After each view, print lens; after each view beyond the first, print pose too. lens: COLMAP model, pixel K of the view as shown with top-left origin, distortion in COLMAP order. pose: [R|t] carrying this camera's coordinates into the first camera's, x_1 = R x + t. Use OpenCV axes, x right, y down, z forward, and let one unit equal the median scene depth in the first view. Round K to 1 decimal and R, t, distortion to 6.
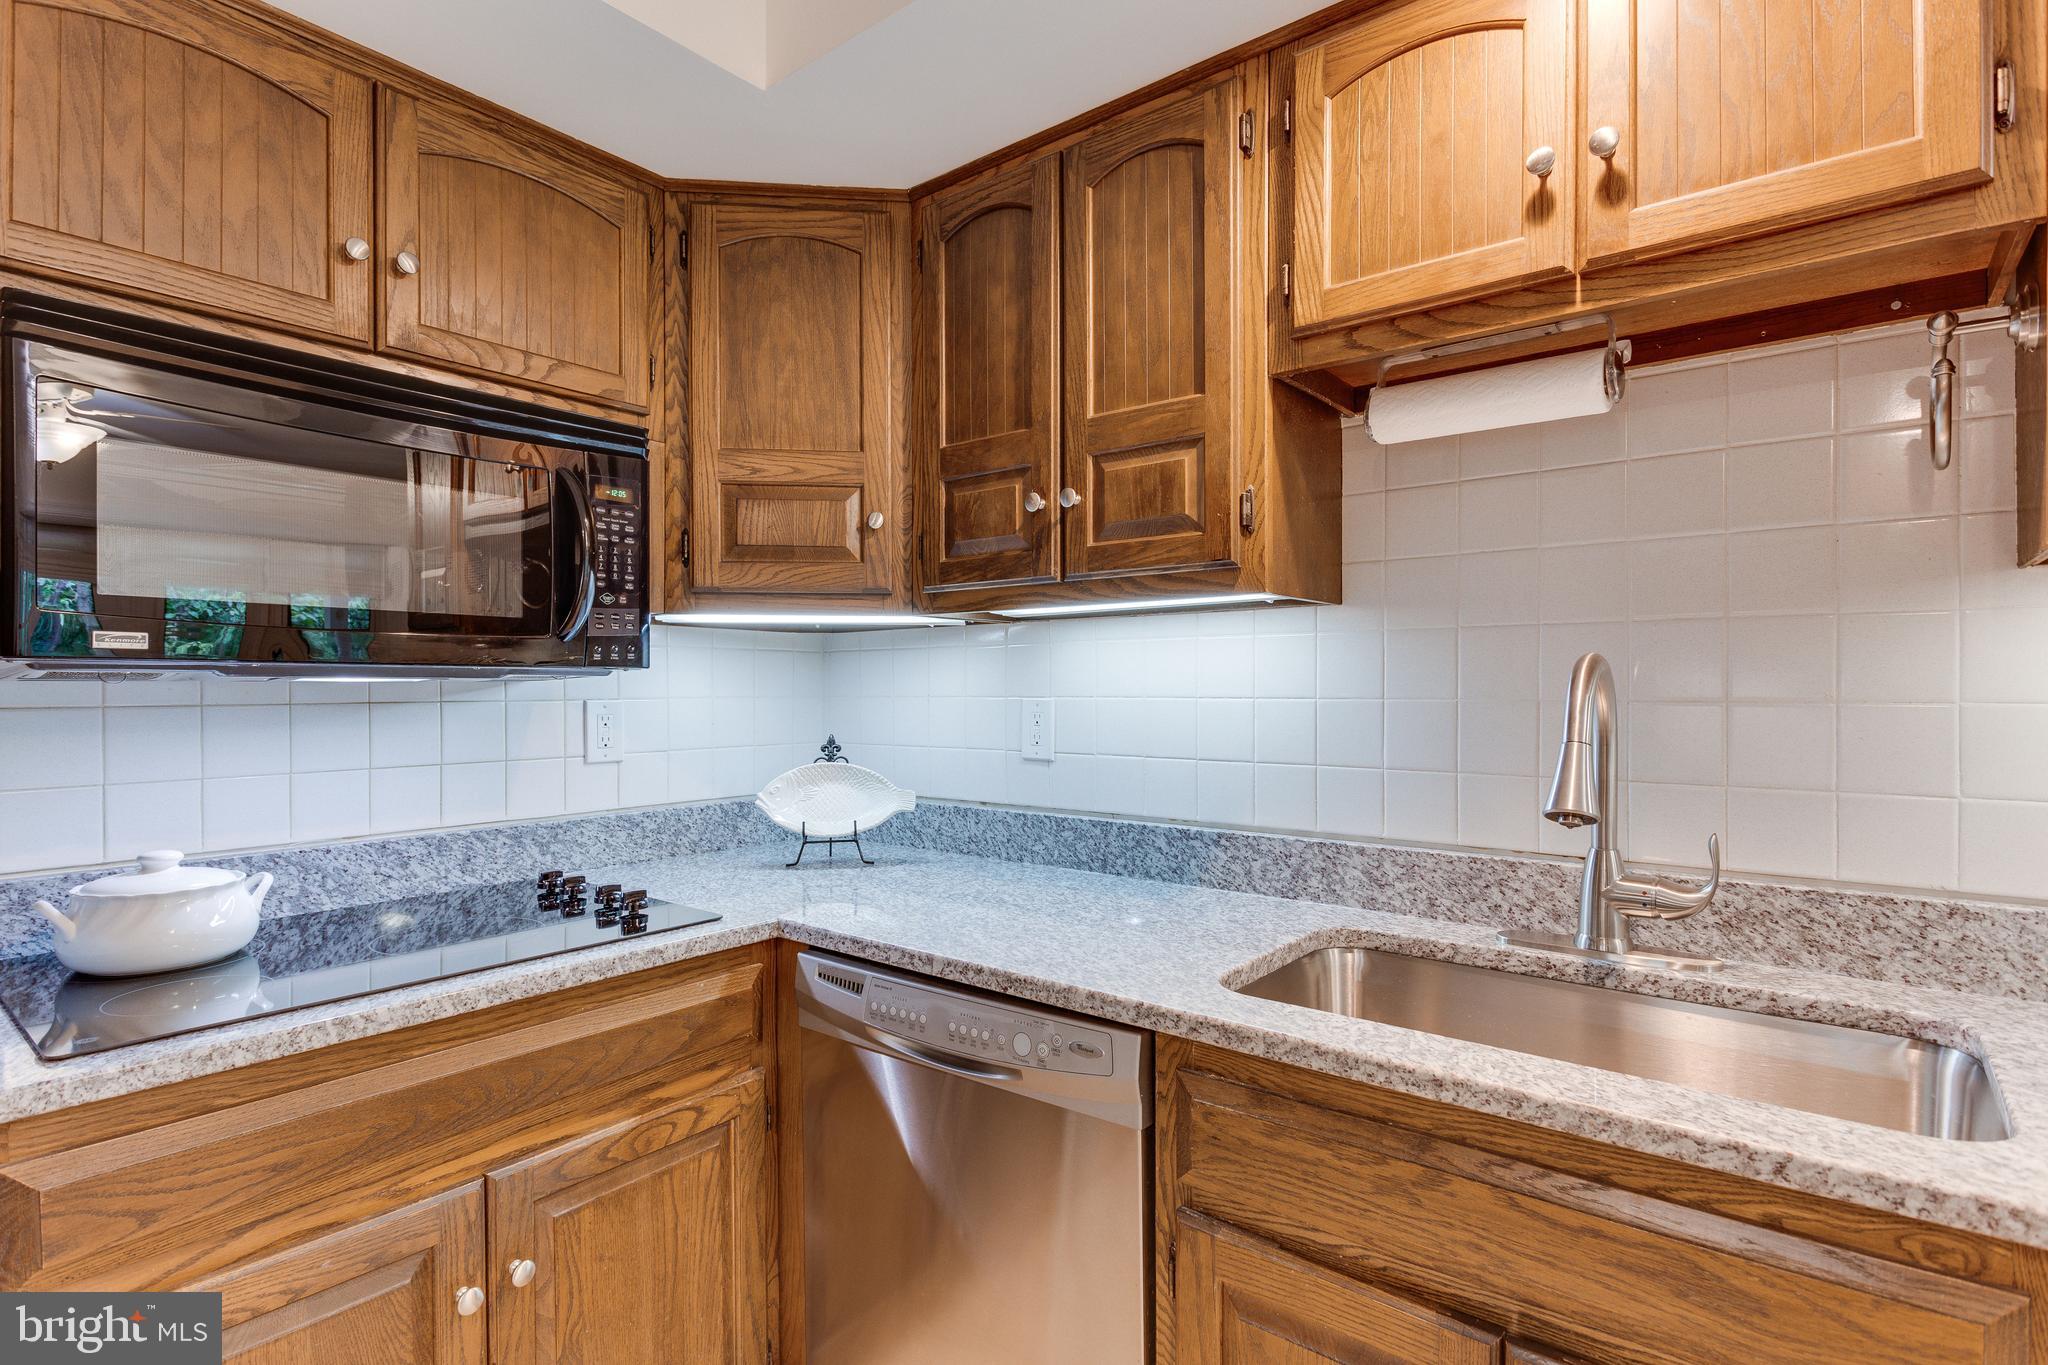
lens RADIAL K [[998.5, 0, 1017.7], [0, 998.5, 690.2], [0, 0, 1]] dist [0.002087, 0.000388]
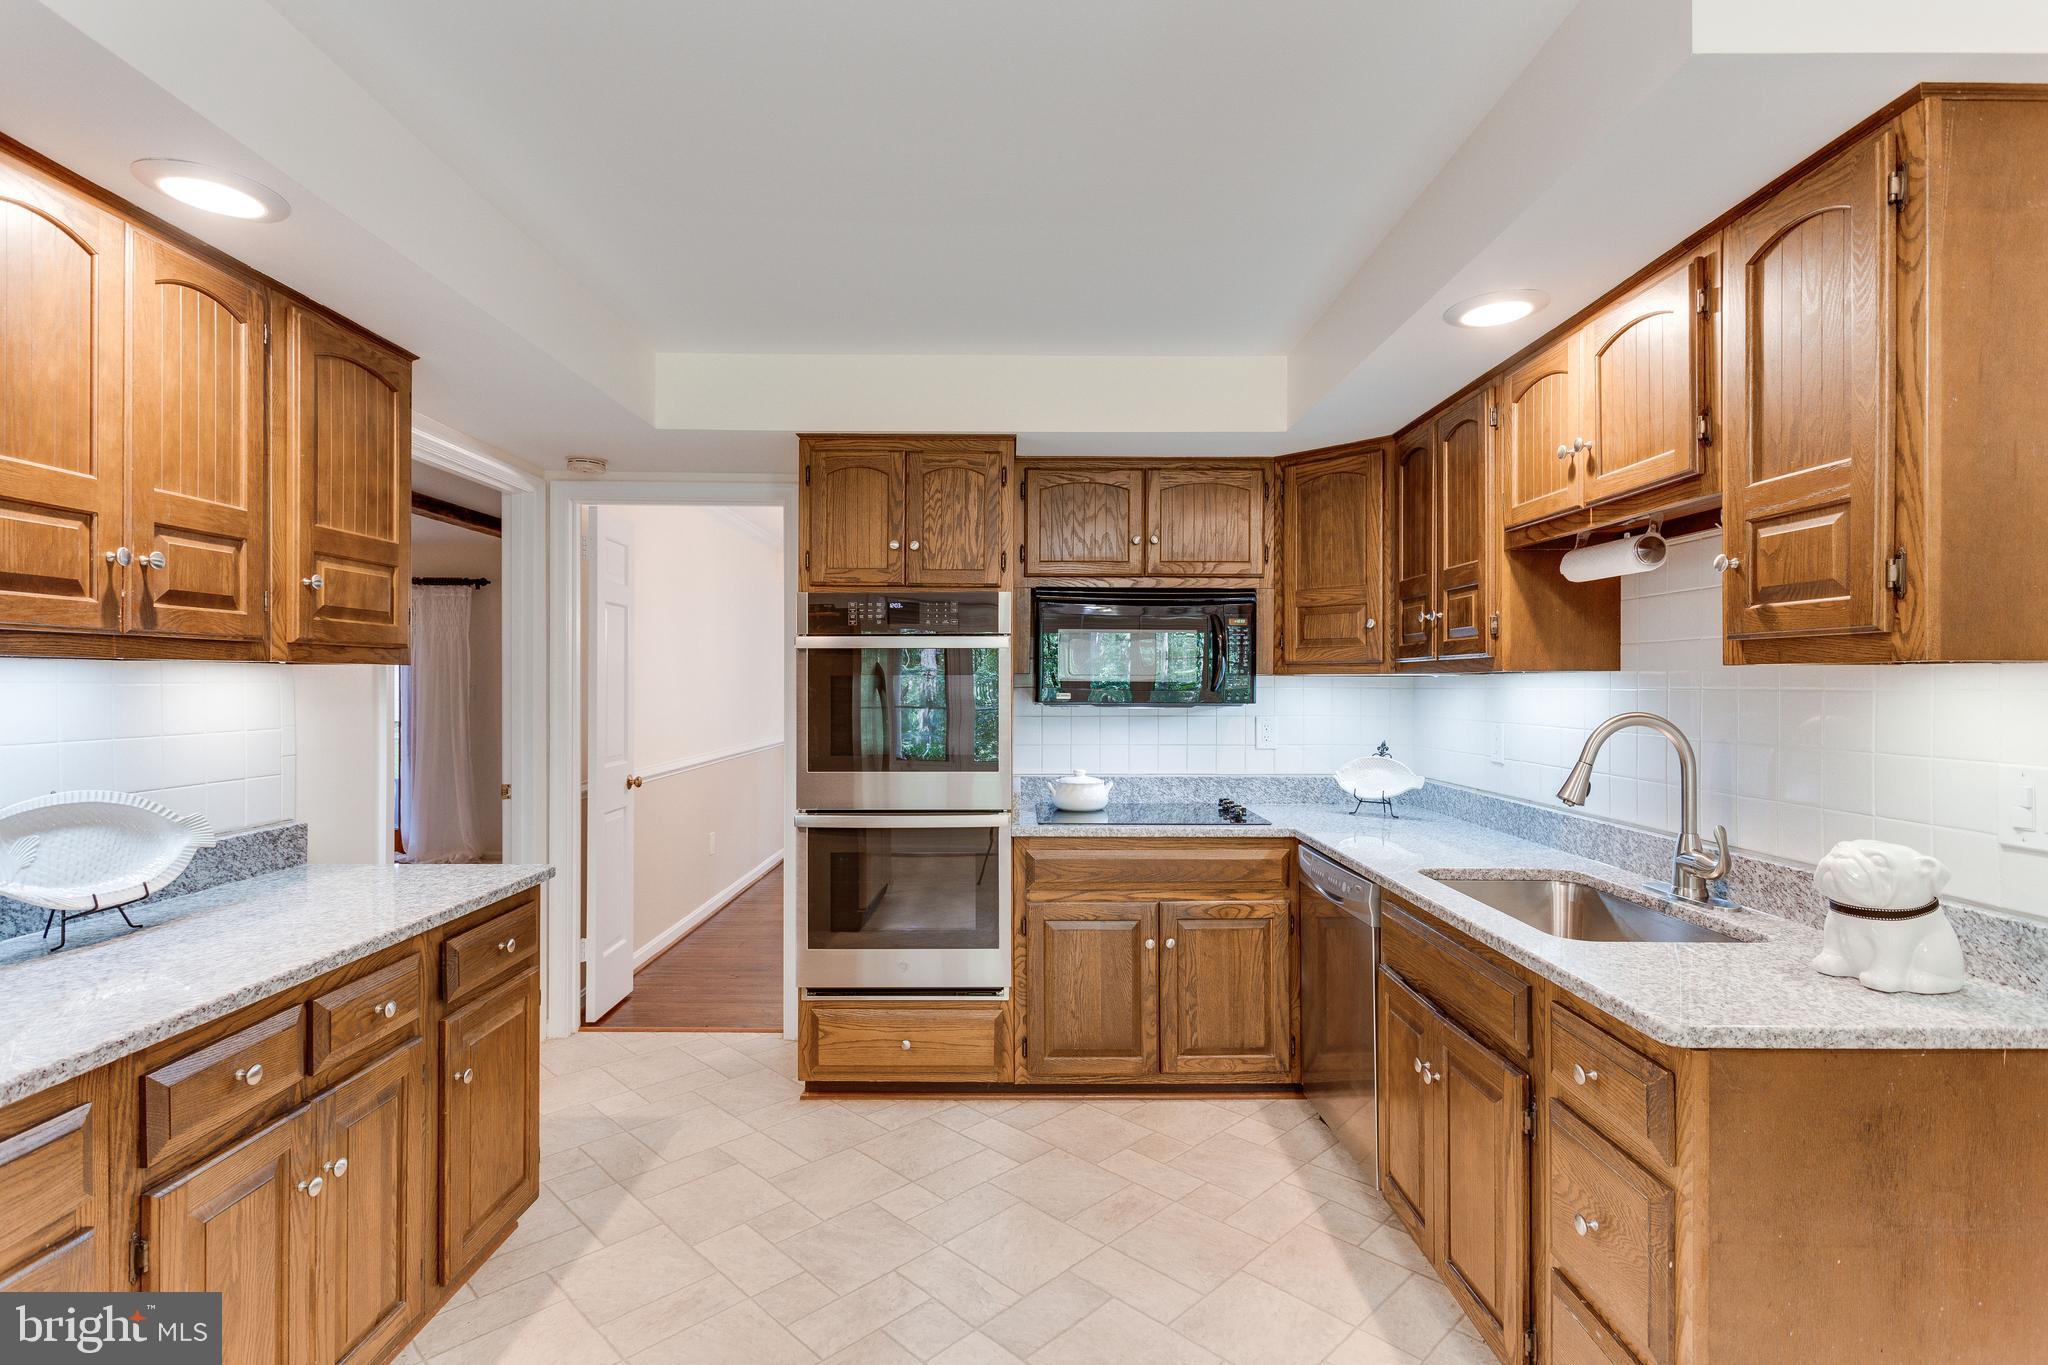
lens RADIAL K [[982.6, 0, 1021.7], [0, 982.6, 678.3], [0, 0, 1]] dist [0.001259, -0.000986]
pose [[0.628122, -0.000065, -0.778115, 0.981913], [-0.007922, 0.999948, -0.006478, -0.061124], [0.778074, 0.010233, 0.628089, -0.709431]]
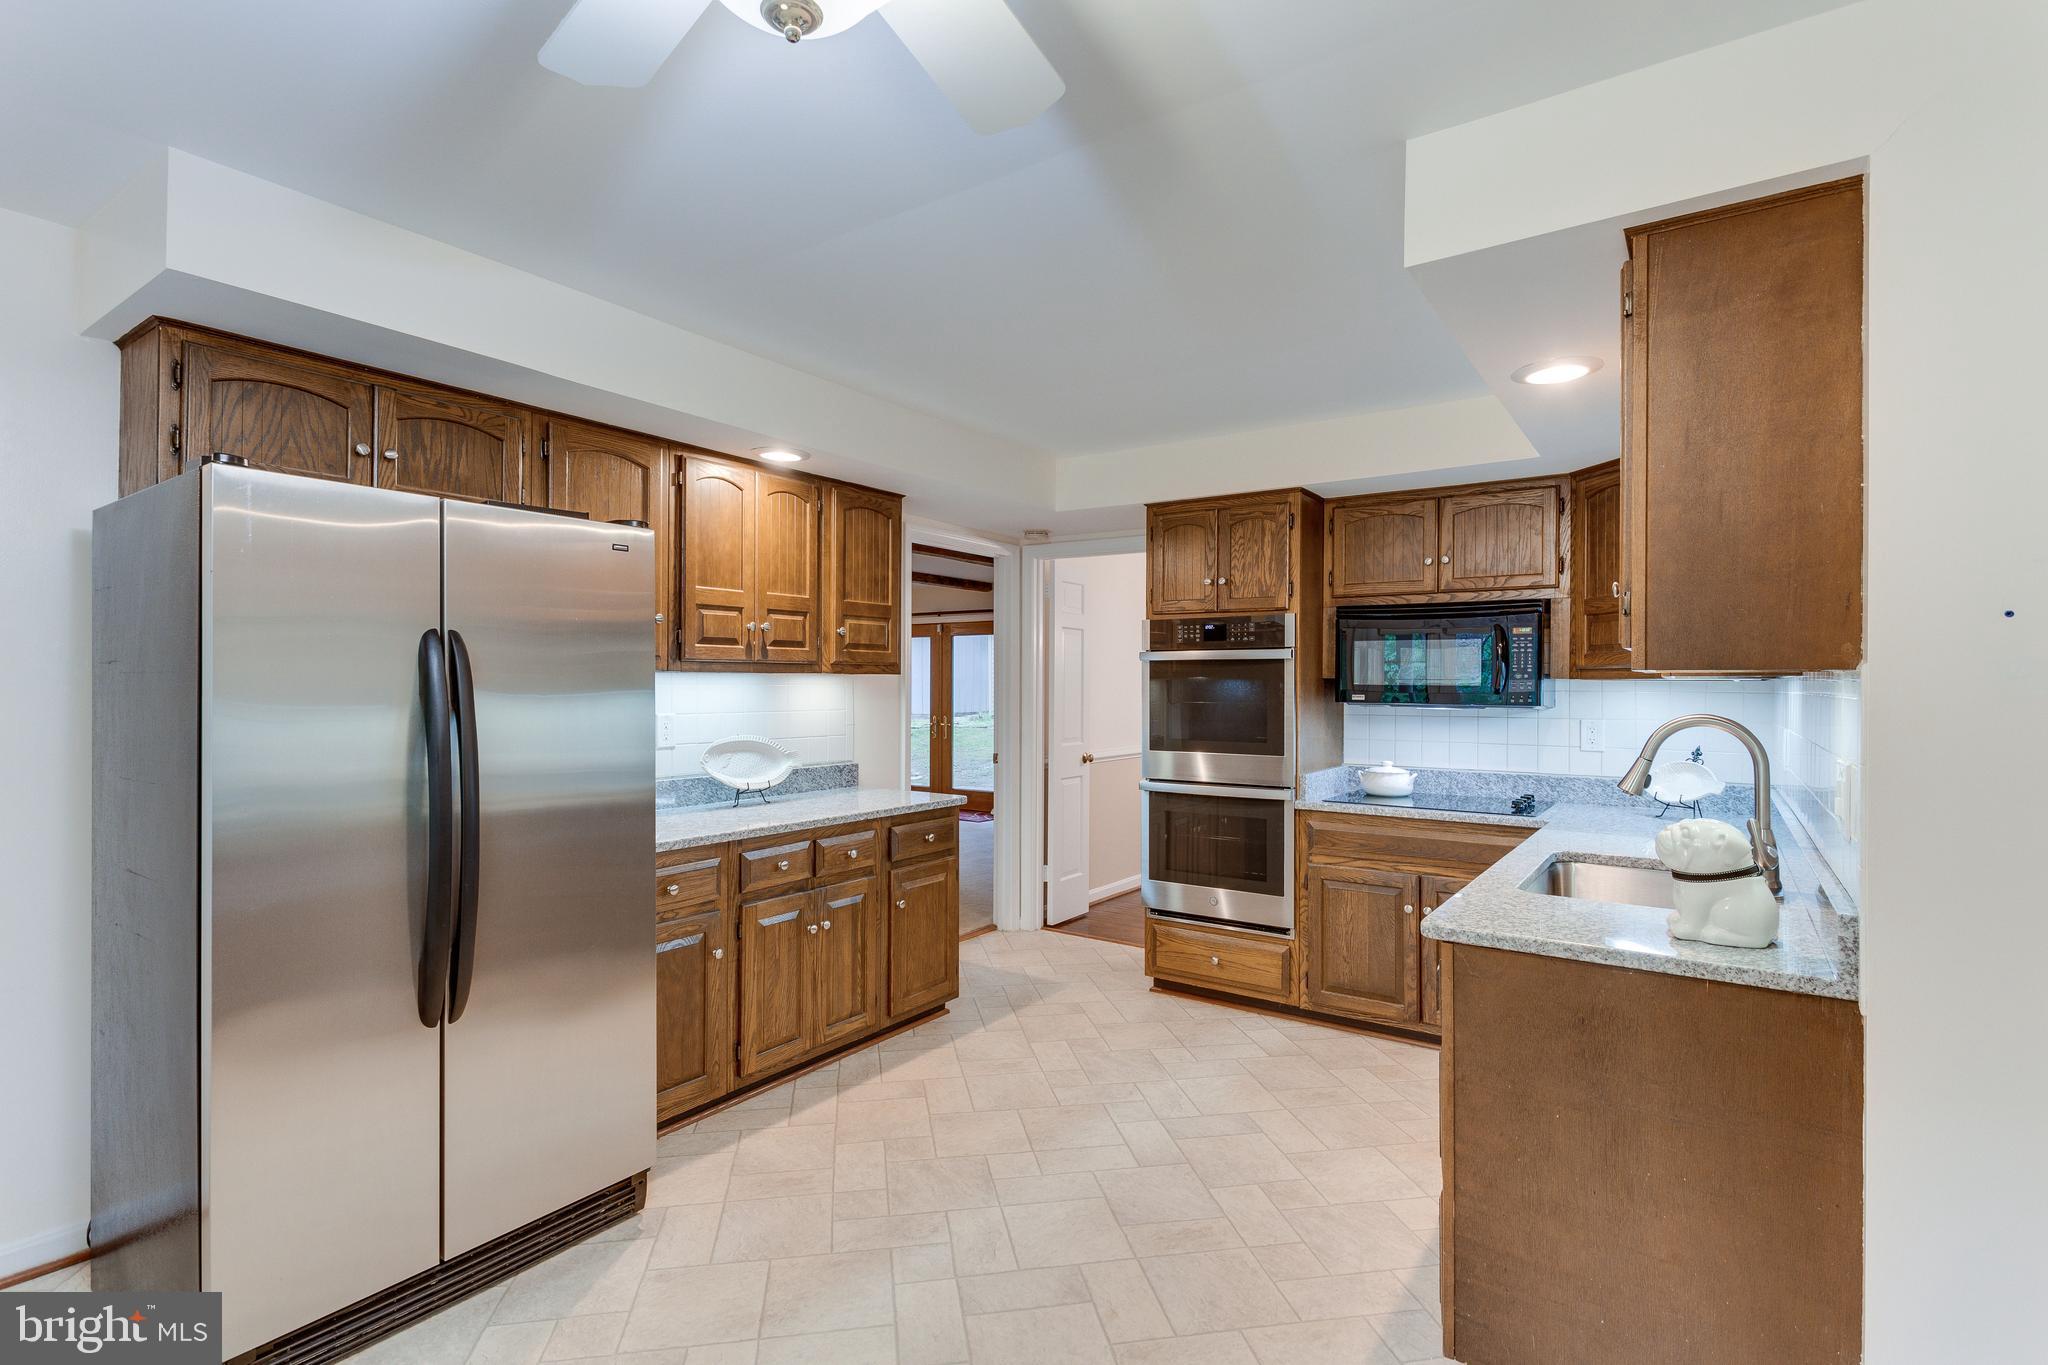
lens RADIAL K [[982.6, 0, 1021.7], [0, 982.6, 678.3], [0, 0, 1]] dist [0.001259, -0.000986]
pose [[0.063503, -0.003221, -0.997976, 1.879336], [-0.010506, 0.999937, -0.003895, -0.067408], [0.997926, 0.010732, 0.063466, -0.318203]]
